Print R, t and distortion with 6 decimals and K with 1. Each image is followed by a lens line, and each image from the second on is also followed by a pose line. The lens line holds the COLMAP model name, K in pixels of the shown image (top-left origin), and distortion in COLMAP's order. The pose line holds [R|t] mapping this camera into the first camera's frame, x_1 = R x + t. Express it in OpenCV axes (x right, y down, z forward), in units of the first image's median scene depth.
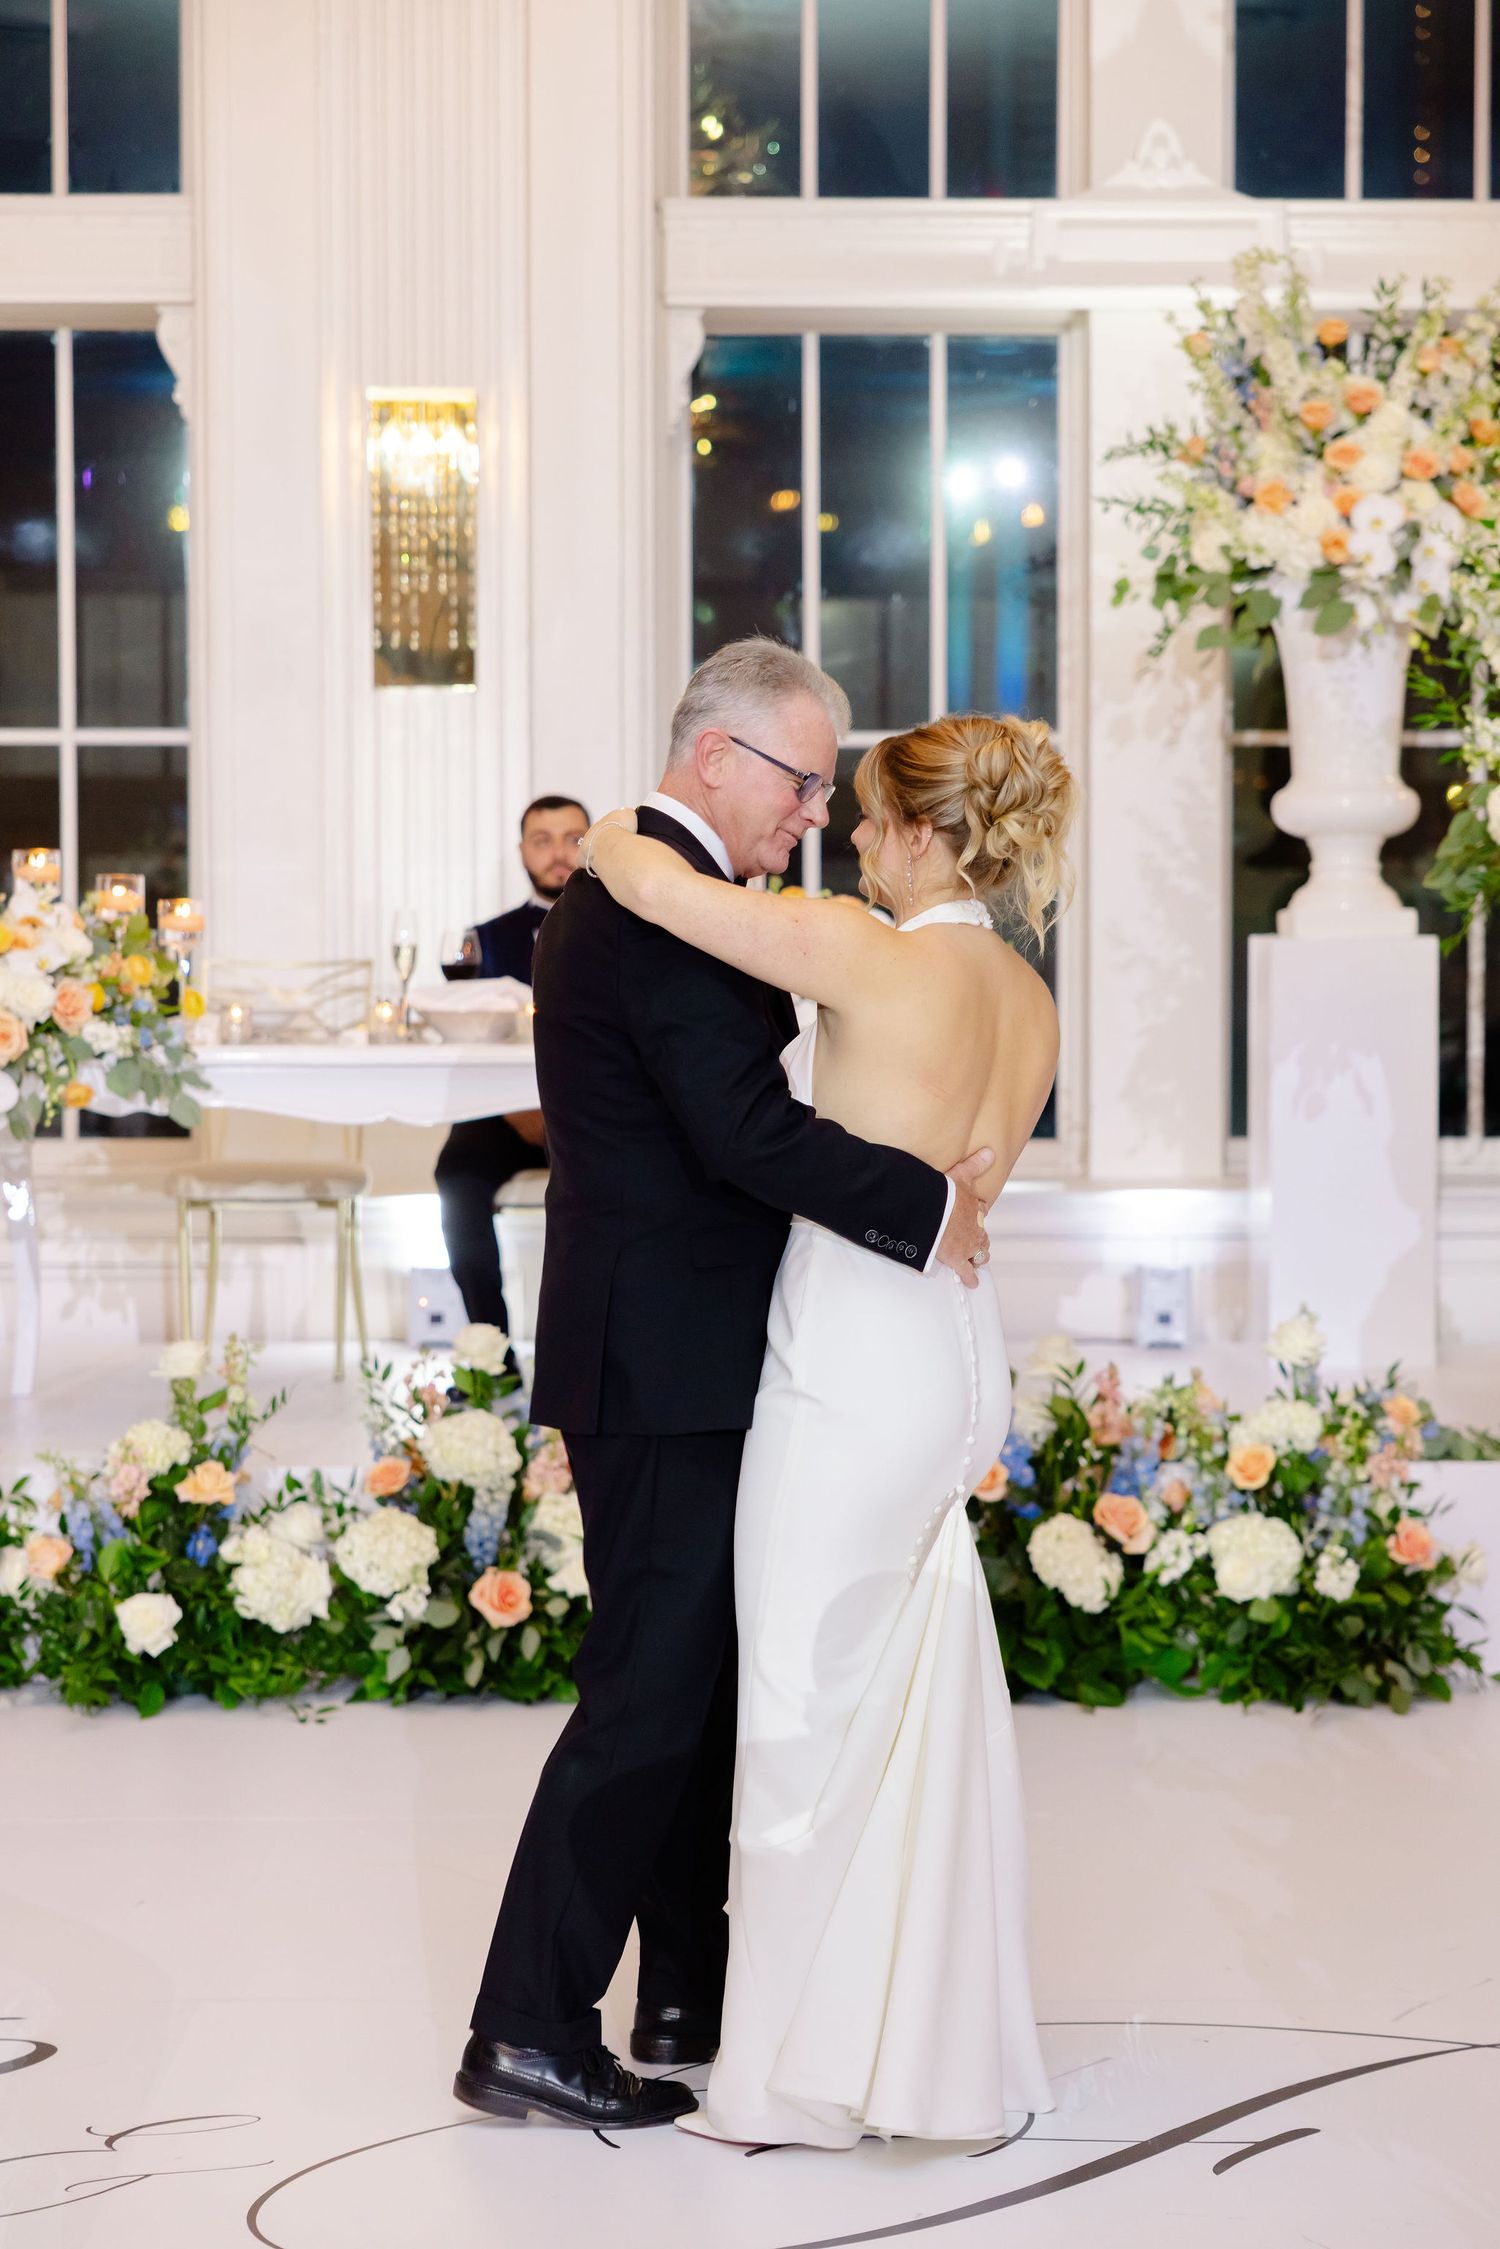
lens RADIAL K [[4422.6, 0, 750.0], [0, 4422.6, 1124.5], [0, 0, 1]] dist [0.026670, 0.126340]
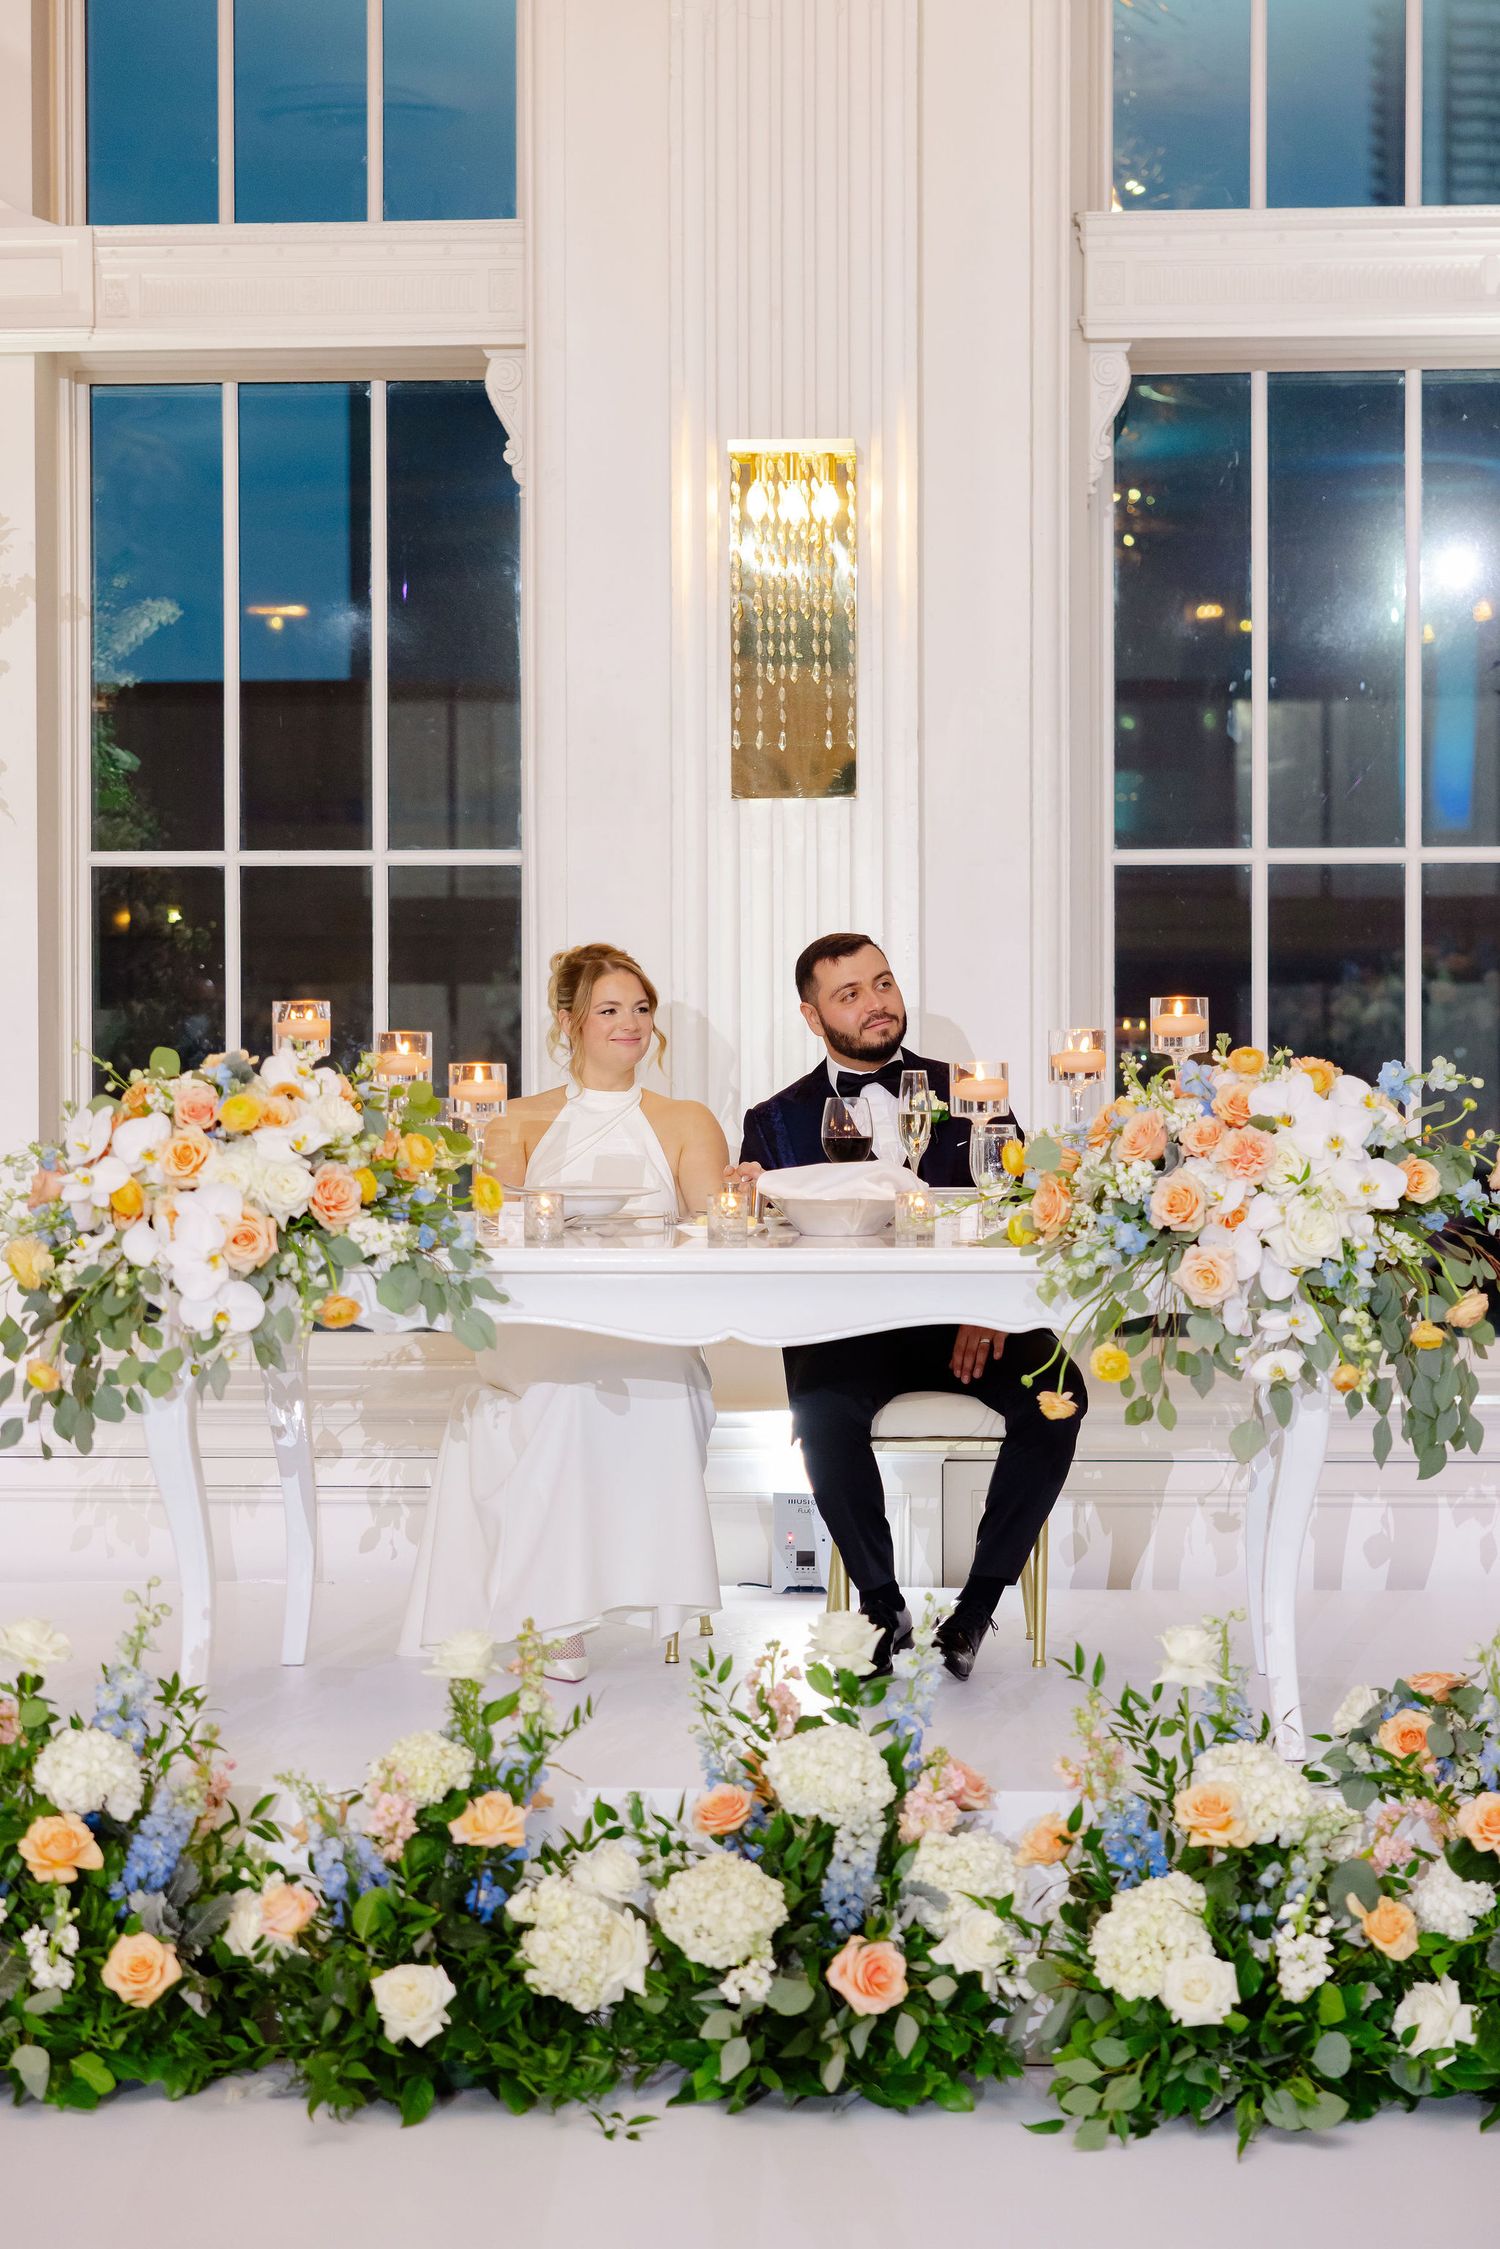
lens RADIAL K [[4463.5, 0, 750.0], [0, 4463.5, 1124.5], [0, 0, 1]] dist [0.056305, -0.326978]
pose [[0.995579, -0.000269, -0.093924, -0.003667], [-0.002216, 0.999650, -0.026355, -0.019584], [0.093898, 0.026447, 0.995231, 0.215682]]
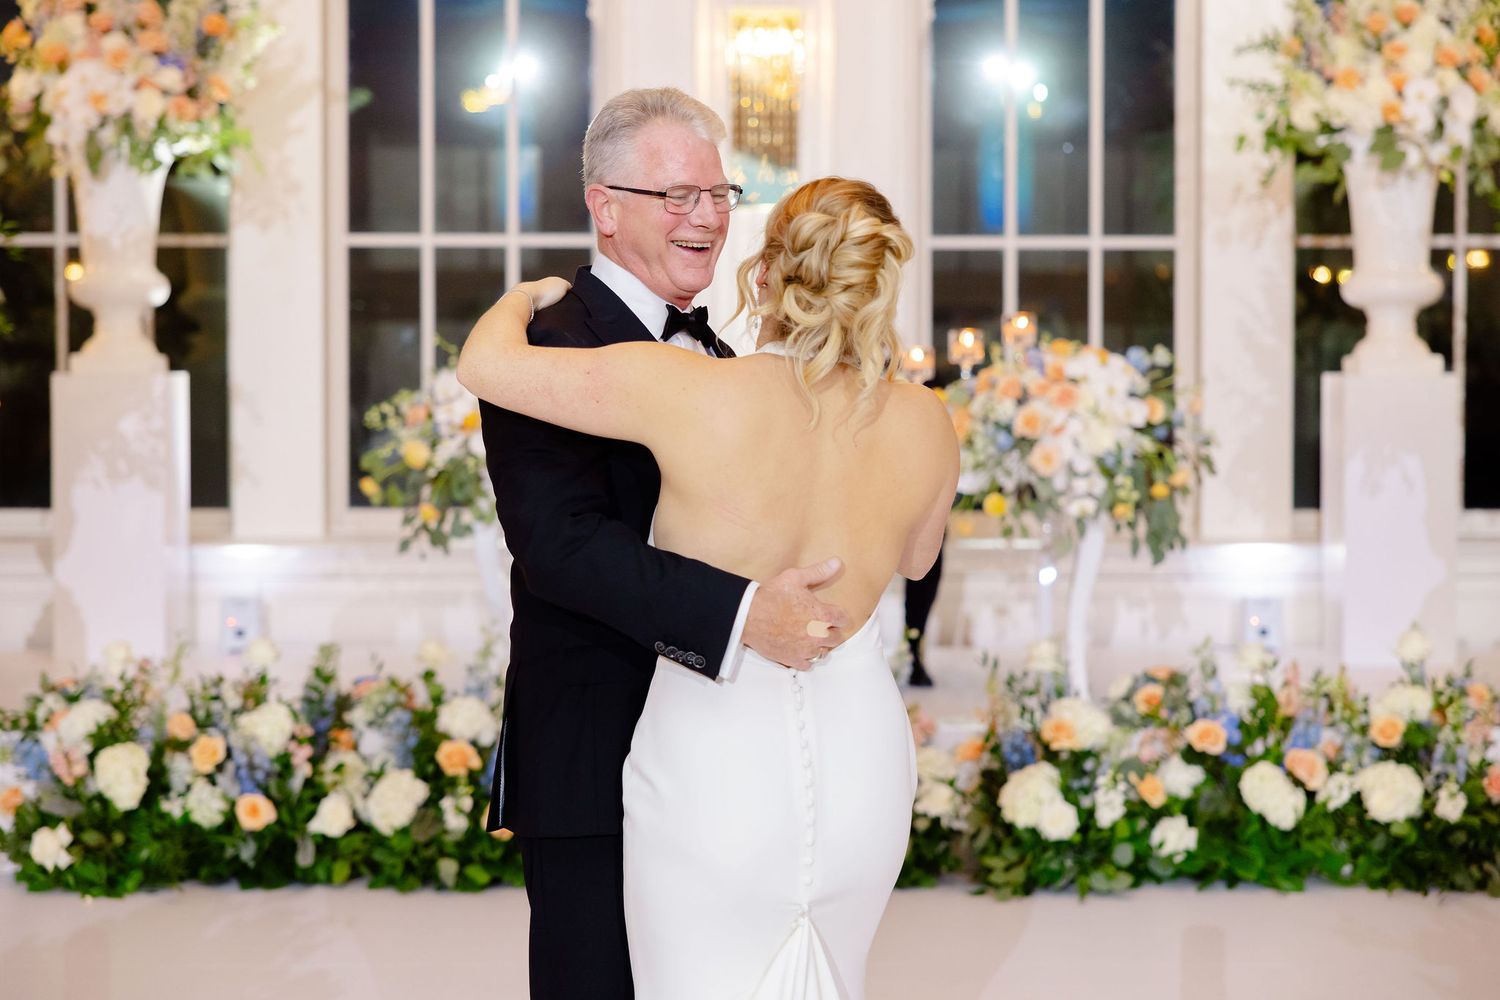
lens RADIAL K [[2977.0, 0, 749.0], [0, 2977.0, 477.0], [0, 0, 1]] dist [0.056305, -0.326978]
pose [[0.999927, 0.001973, -0.011898, -0.087801], [-0.002087, 0.999952, -0.009569, 0.002278], [0.011879, 0.009593, 0.999883, -0.002846]]
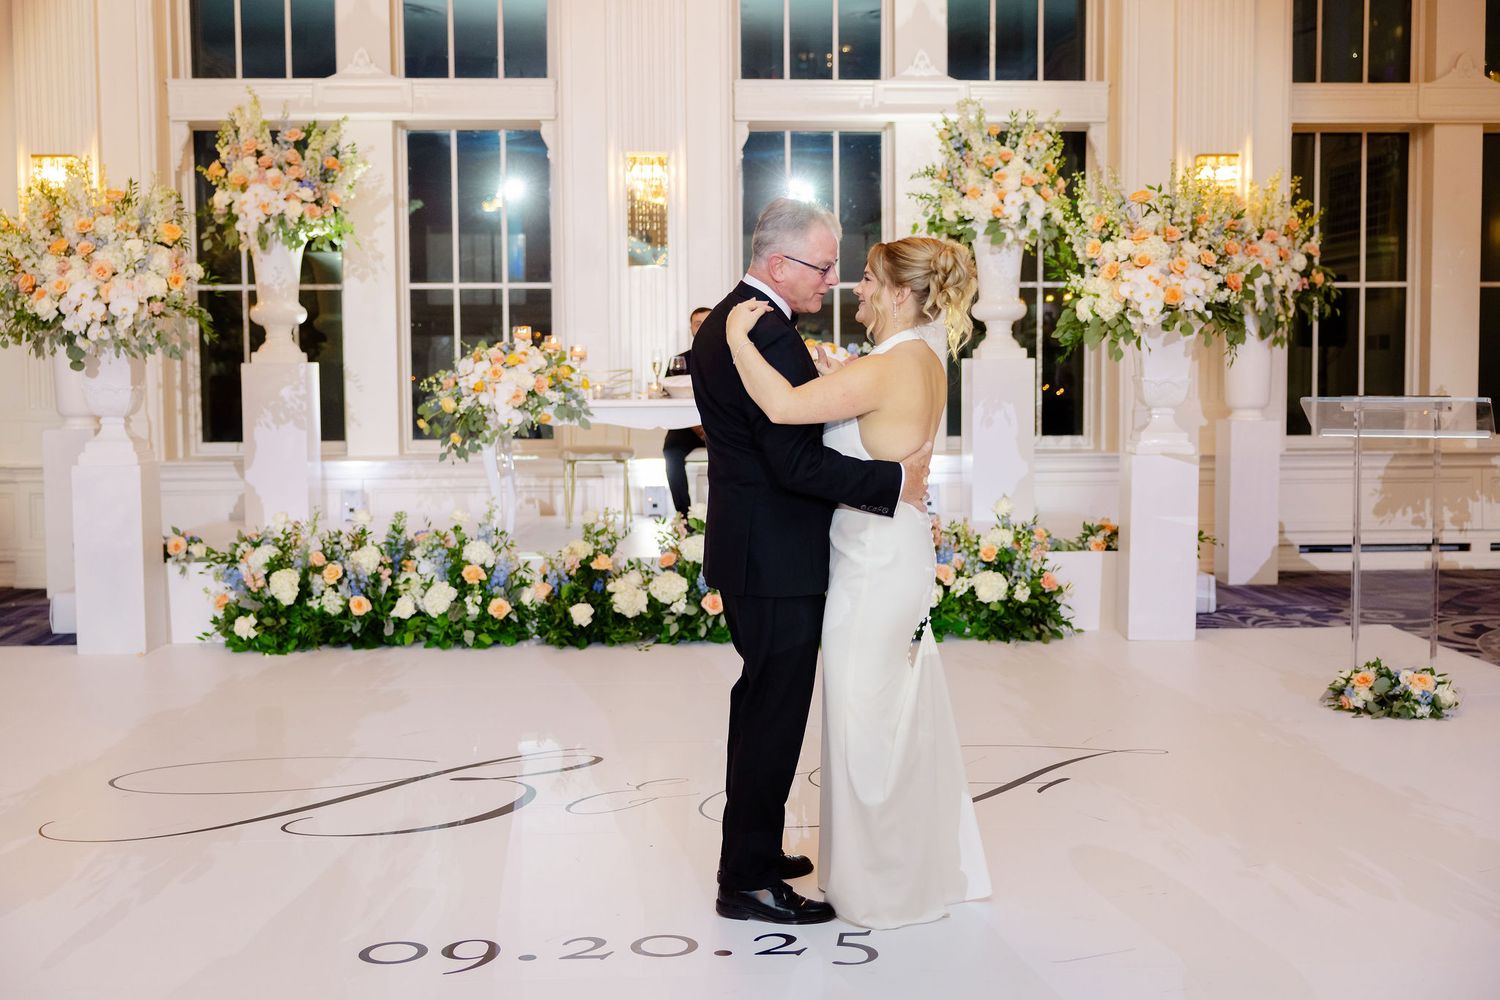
lens RADIAL K [[1742.5, 0, 740.6], [0, 1742.5, 495.7], [0, 0, 1]] dist [-0.002360, -0.039777]
pose [[0.999324, -0.007764, 0.035923, -0.074503], [0.006731, 0.999563, 0.028779, 0.010685], [-0.036131, -0.028518, 0.998940, -0.052352]]
